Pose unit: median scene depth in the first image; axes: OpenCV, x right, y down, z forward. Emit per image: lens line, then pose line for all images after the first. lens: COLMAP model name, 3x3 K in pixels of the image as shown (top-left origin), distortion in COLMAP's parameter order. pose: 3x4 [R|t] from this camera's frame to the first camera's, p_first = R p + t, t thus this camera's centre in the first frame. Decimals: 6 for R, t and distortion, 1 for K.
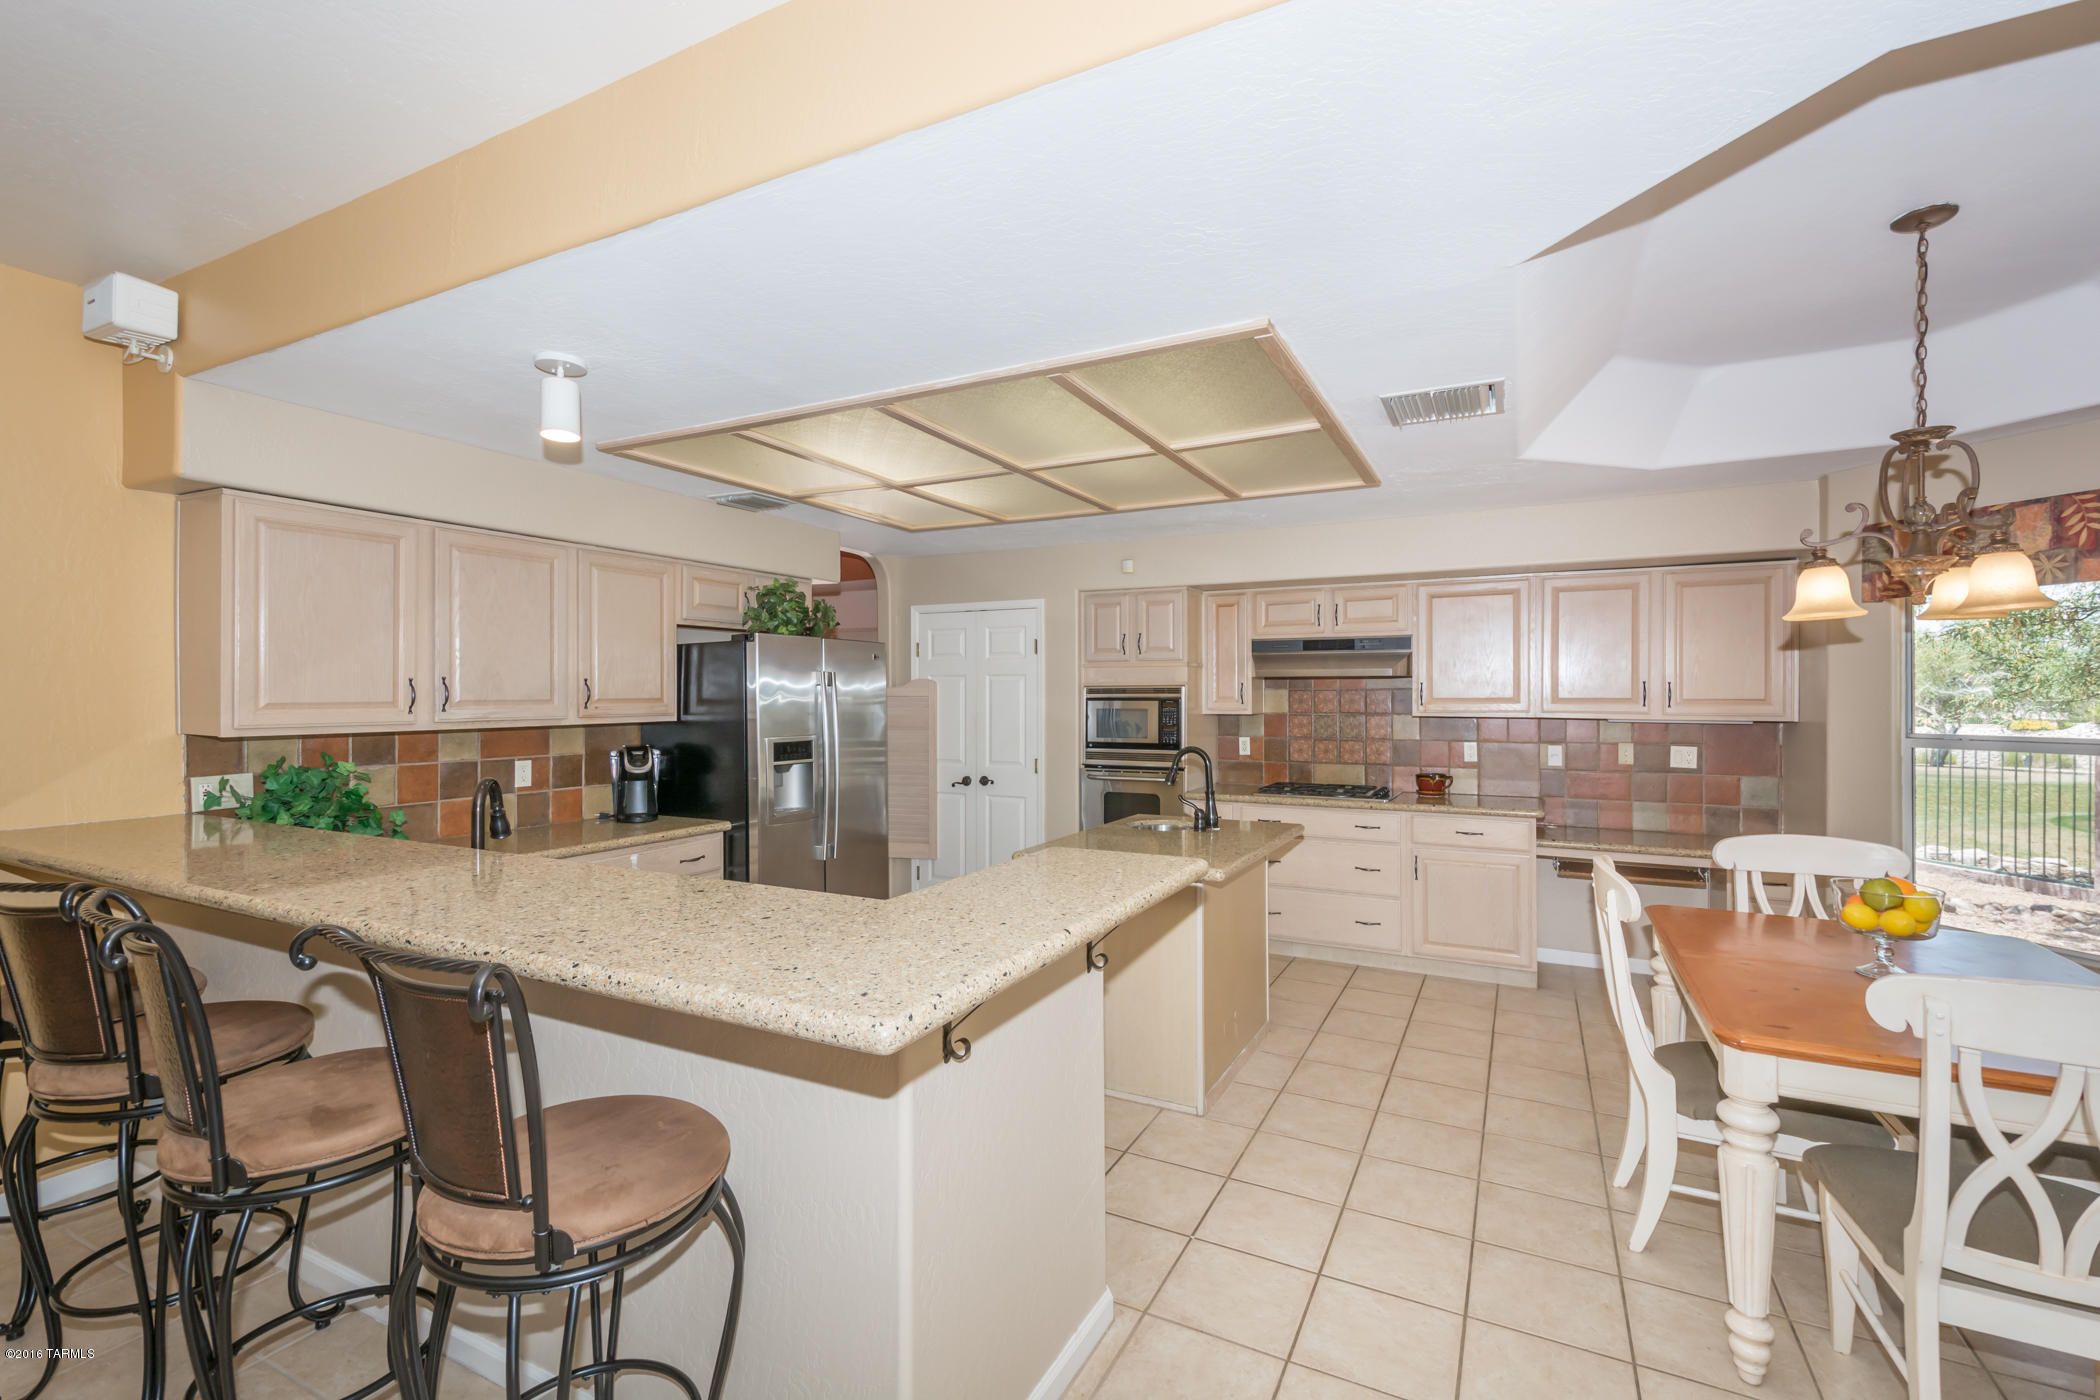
lens RADIAL K [[911.9, 0, 1057.7], [0, 911.9, 699.5], [0, 0, 1]] dist [0.011396, -0.000386]
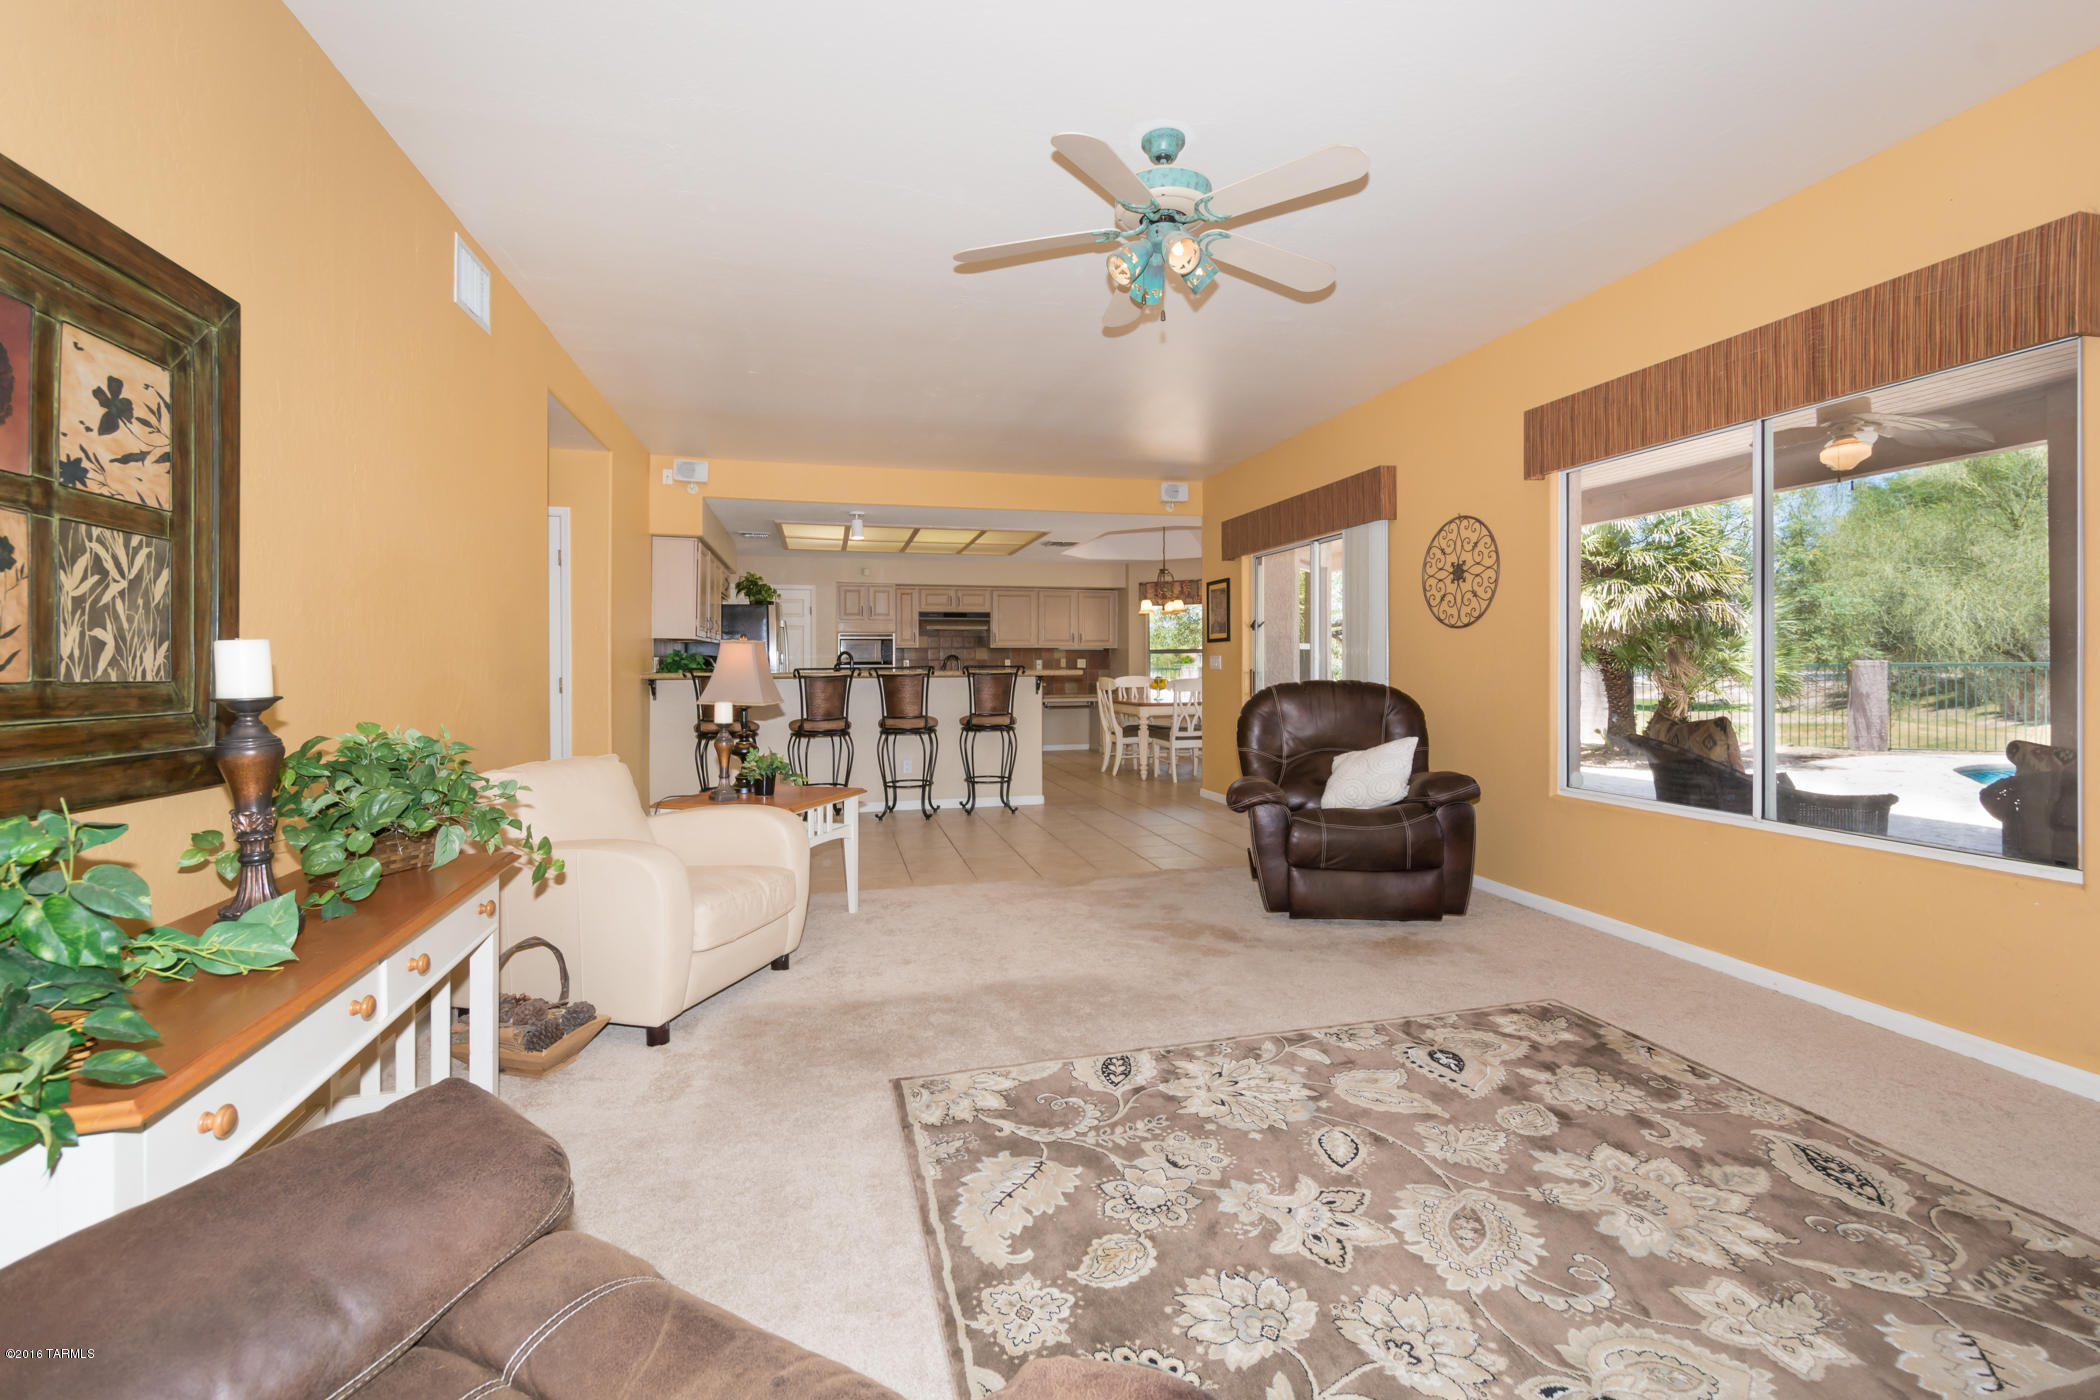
lens RADIAL K [[913.0, 0, 1061.9], [0, 913.0, 697.7], [0, 0, 1]] dist [0.016418, -0.021082]
pose [[0.743476, -0.026891, 0.668222, -0.944311], [0.007815, 0.999472, 0.031527, 0.067957], [-0.668717, -0.018218, 0.743294, -0.764427]]
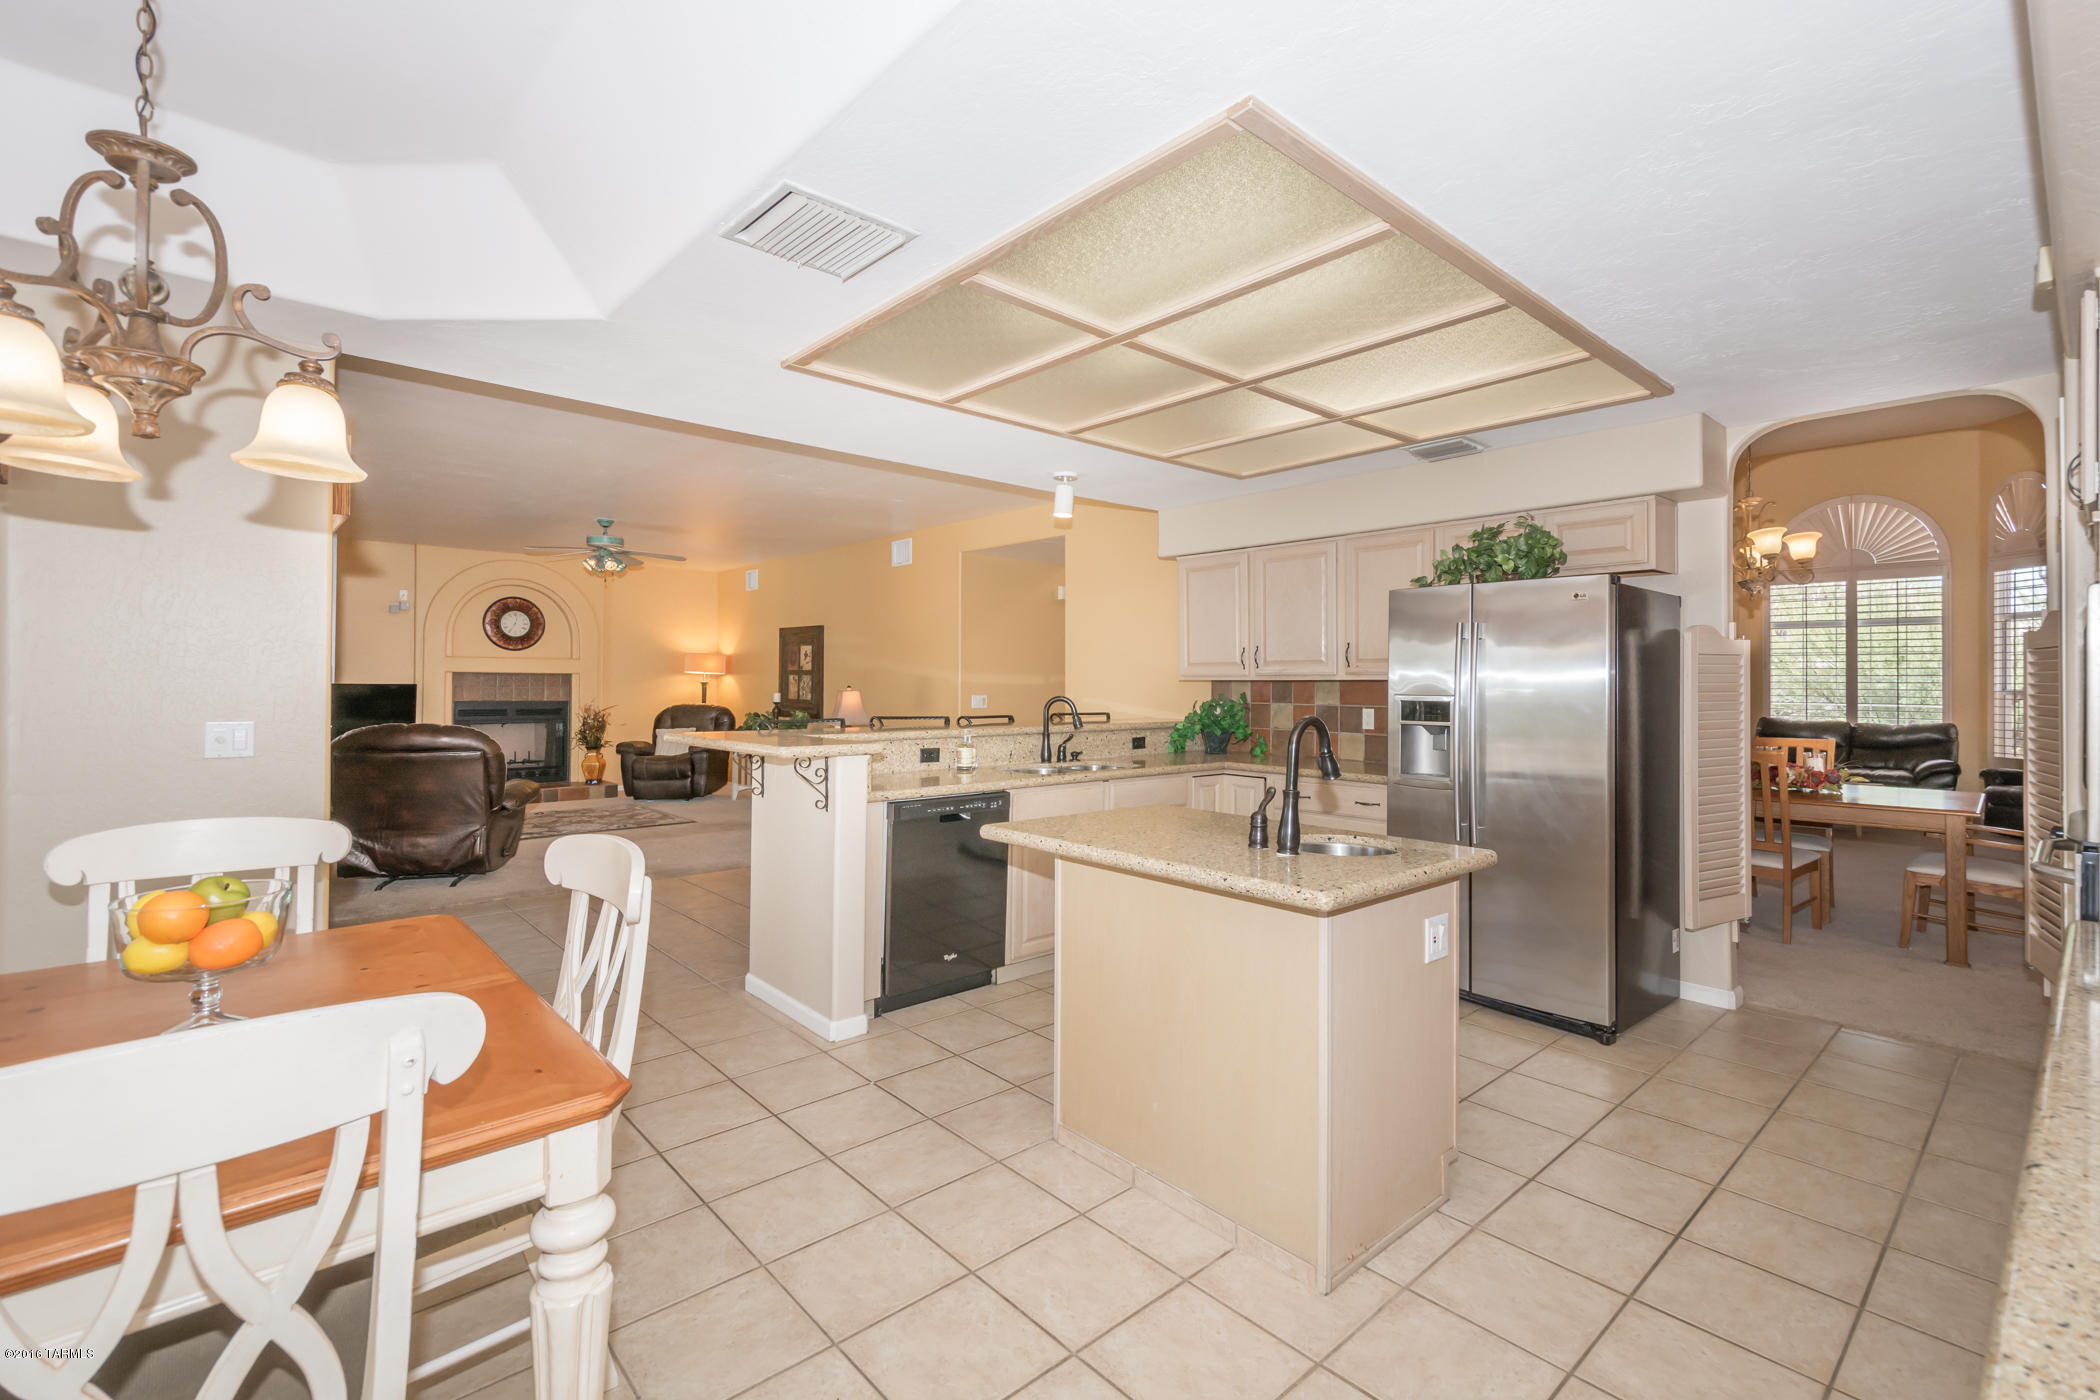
lens RADIAL K [[929.1, 0, 1069.1], [0, 929.1, 673.4], [0, 0, 1]] dist [0.020329, -0.000159]
pose [[-0.347294, -0.009985, -0.937703, 0.570926], [-0.012728, 0.999901, -0.005933, 0.022325], [0.937670, 0.009874, -0.347386, 0.779300]]
